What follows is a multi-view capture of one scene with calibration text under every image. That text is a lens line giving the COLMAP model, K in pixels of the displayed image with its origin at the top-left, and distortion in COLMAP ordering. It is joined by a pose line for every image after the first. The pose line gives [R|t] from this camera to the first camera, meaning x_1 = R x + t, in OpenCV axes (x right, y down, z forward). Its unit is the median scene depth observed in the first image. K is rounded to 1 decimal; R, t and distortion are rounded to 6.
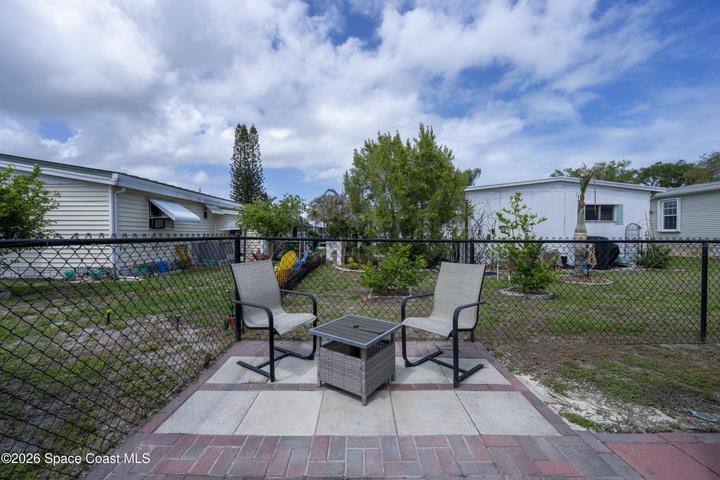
lens RADIAL K [[291.0, 0, 360.0], [0, 291.0, 241.8], [0, 0, 1]] dist [-0.003195, -0.000570]
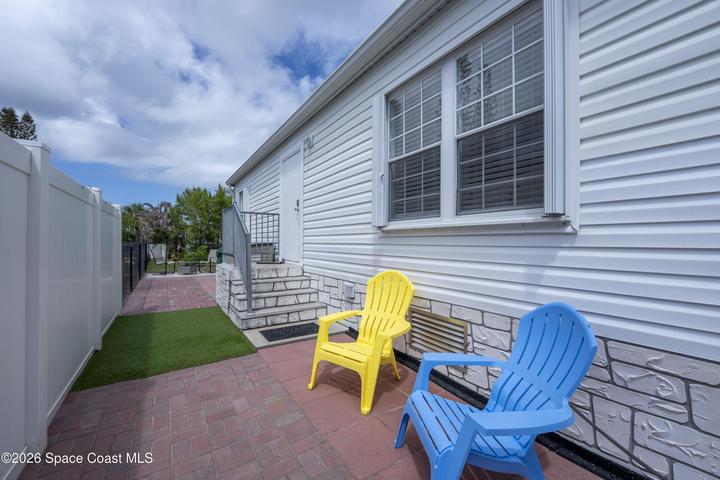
lens RADIAL K [[291.0, 0, 358.2], [0, 291.0, 238.6], [0, 0, 1]] dist [-0.003195, -0.000570]
pose [[0.829225, 0.020960, 0.558521, -0.090434], [-0.001668, 0.999385, -0.035028, 0.020550], [-0.558912, 0.028115, 0.828750, -1.097173]]
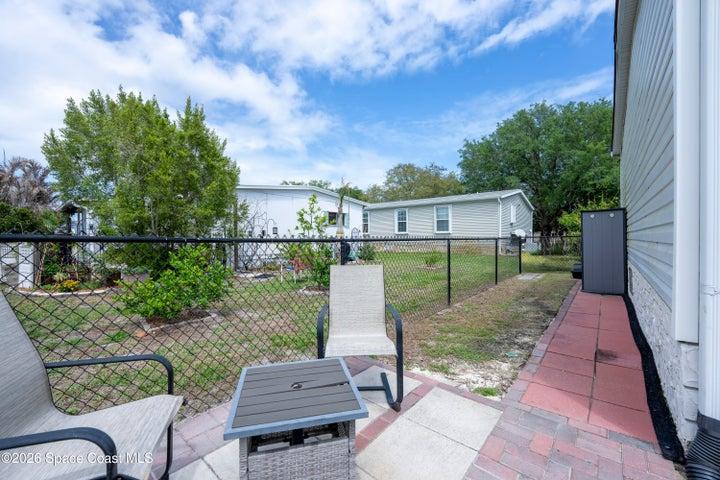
lens RADIAL K [[291.0, 0, 359.9], [0, 291.0, 240.2], [0, 0, 1]] dist [-0.003195, -0.000570]
pose [[0.644161, -0.010392, 0.764819, -0.096892], [0.019405, 0.999808, -0.002759, -0.000458], [-0.764644, 0.016619, 0.644239, 0.129929]]
